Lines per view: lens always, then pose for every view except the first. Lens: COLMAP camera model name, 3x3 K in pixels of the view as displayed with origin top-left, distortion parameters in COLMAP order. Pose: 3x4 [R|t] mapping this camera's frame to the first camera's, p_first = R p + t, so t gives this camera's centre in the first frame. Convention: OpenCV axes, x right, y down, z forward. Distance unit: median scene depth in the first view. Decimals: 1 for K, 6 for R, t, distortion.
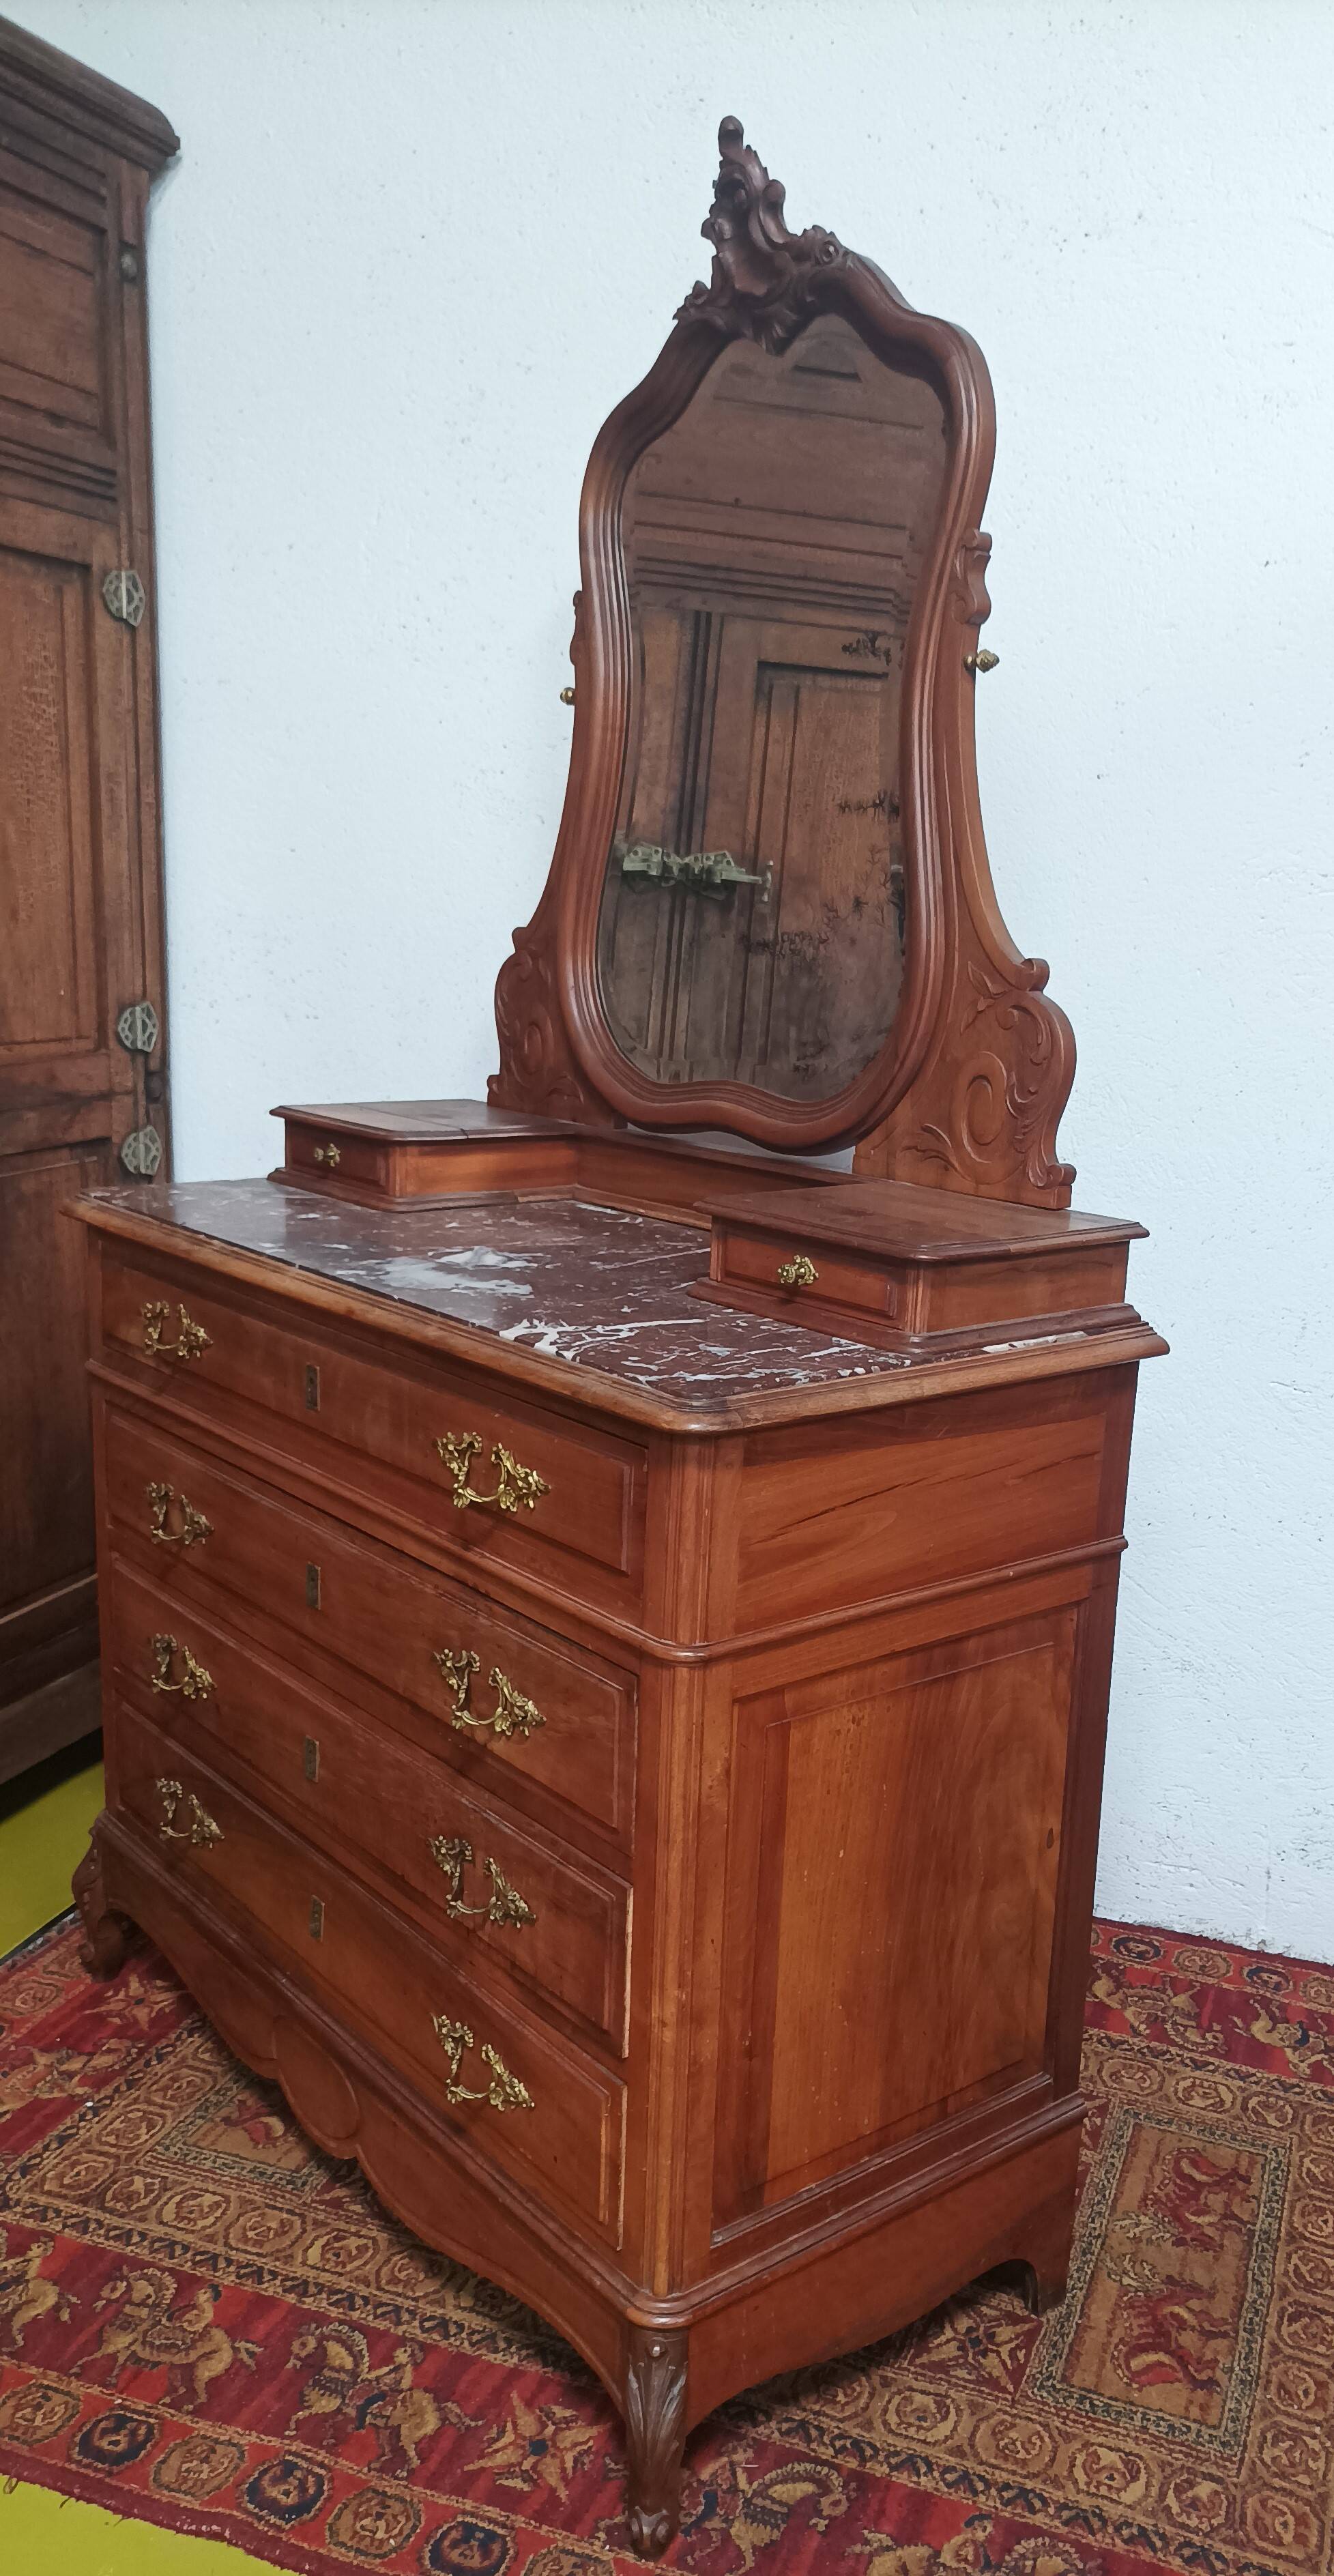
lens RADIAL K [[2031.3, 0, 698.2], [0, 2031.3, 1370.1], [0, 0, 1]] dist [0.032134, -0.016771]
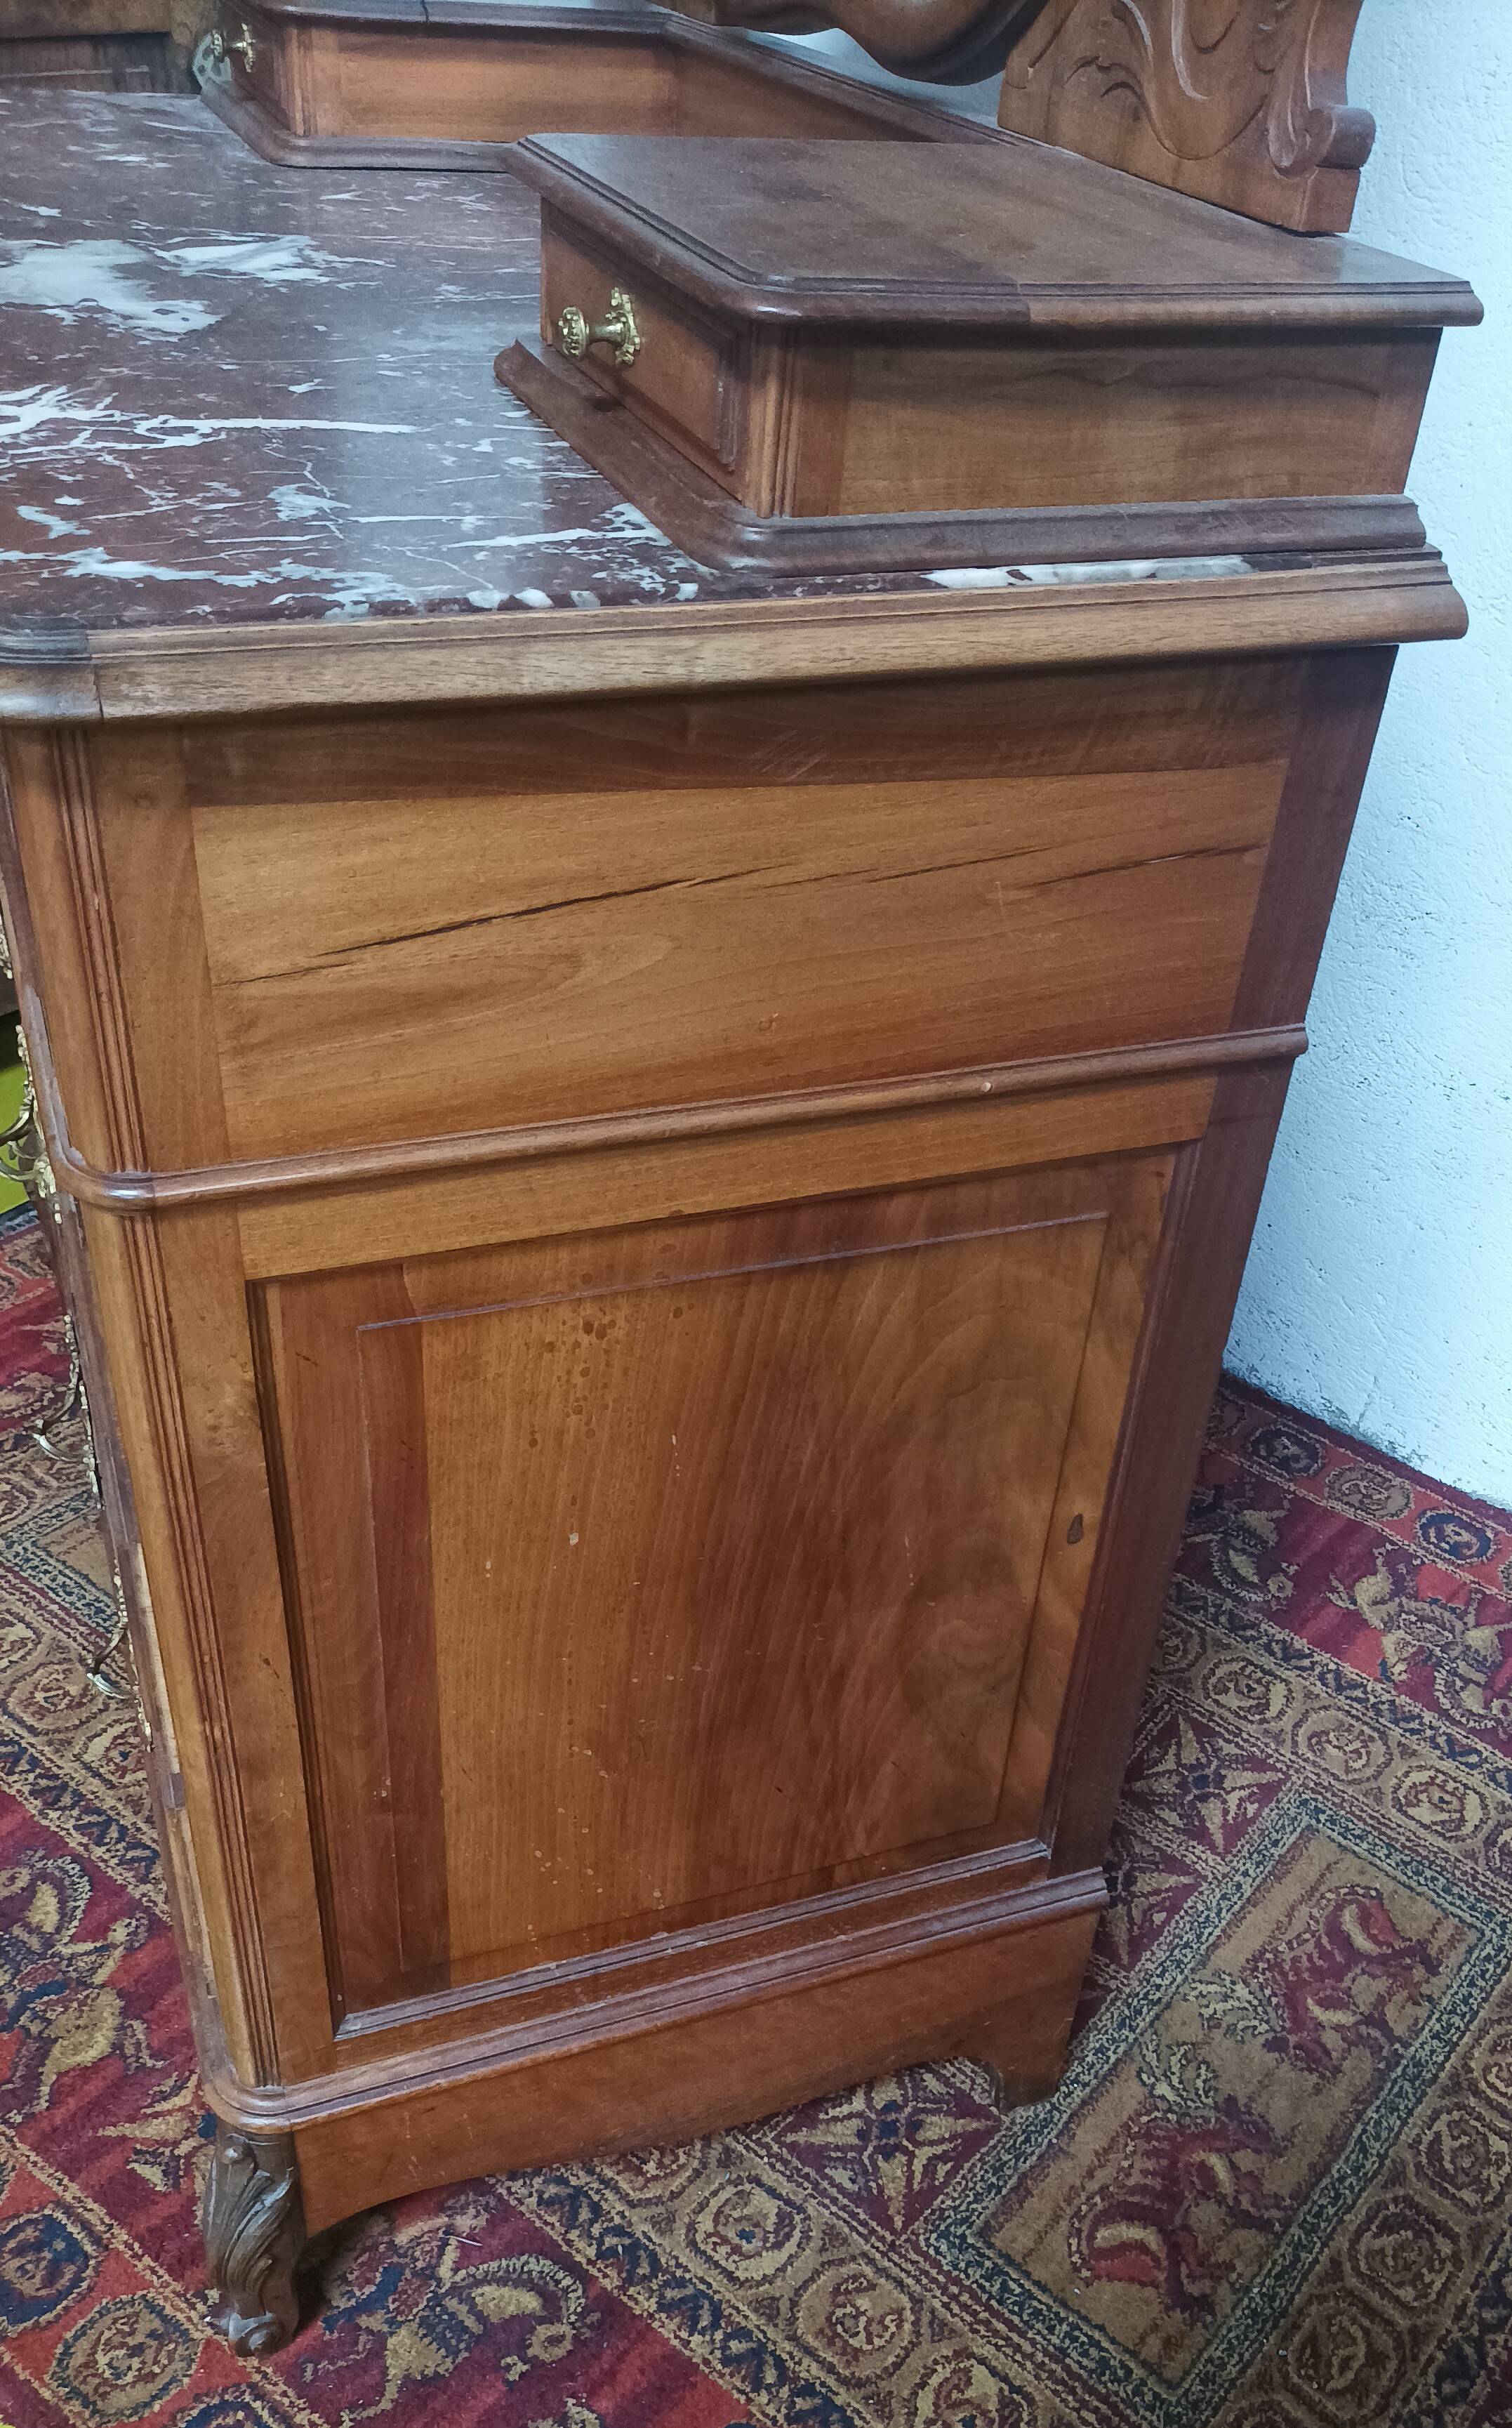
lens RADIAL K [[2082.7, 0, 778.0], [0, 2082.7, 1403.4], [0, 0, 1]] dist [0.037085, -0.015790]
pose [[0.949405, 0.214392, -0.229493, 0.227361], [-0.105010, 0.905389, 0.411392, -0.028188], [0.295980, -0.366478, 0.882094, 0.504986]]
